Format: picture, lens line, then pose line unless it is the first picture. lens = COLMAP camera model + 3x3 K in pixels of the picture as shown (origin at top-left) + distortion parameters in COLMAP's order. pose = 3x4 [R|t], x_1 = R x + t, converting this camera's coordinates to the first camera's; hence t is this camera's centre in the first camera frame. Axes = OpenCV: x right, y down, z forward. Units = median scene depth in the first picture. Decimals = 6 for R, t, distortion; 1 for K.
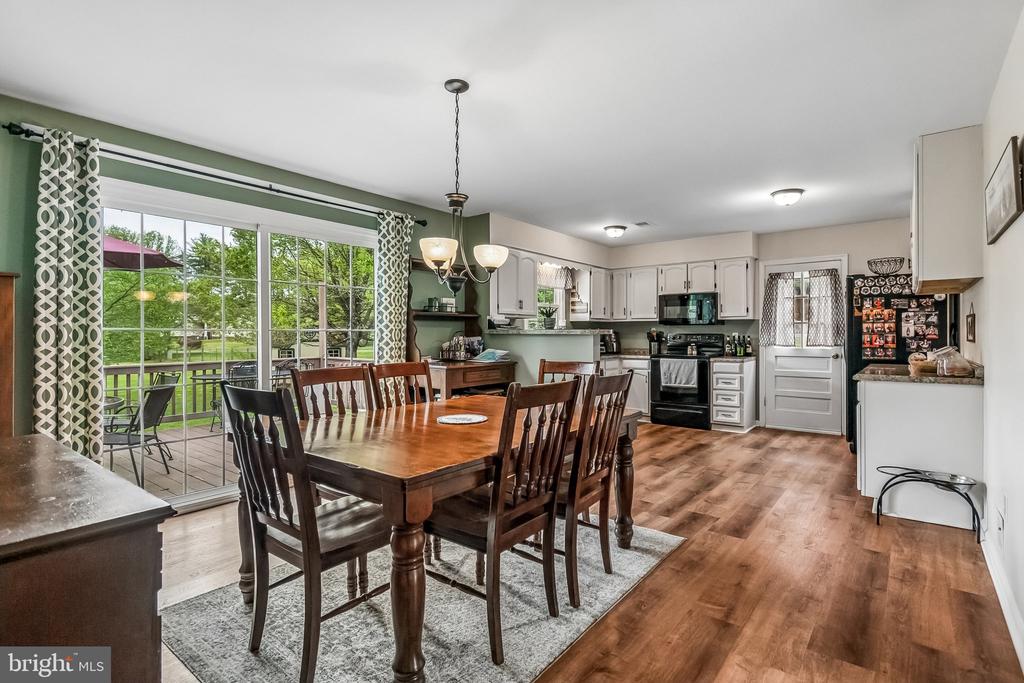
lens RADIAL K [[501.3, 0, 515.5], [0, 501.3, 337.3], [0, 0, 1]] dist [0.009618, -0.000426]
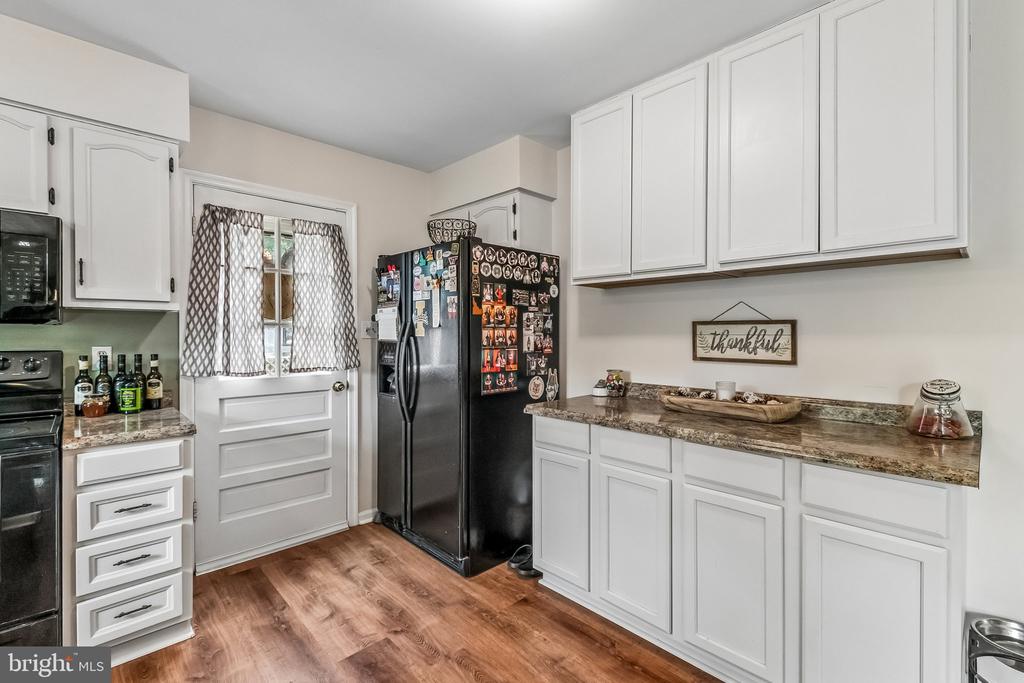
lens RADIAL K [[458.7, 0, 518.0], [0, 458.7, 335.9], [0, 0, 1]] dist [0.011376, -0.004966]
pose [[0.134714, -0.001658, 0.990883, 0.211522], [0.006966, 0.999975, 0.000726, -0.020847], [-0.990860, 0.006805, 0.134722, 0.919814]]
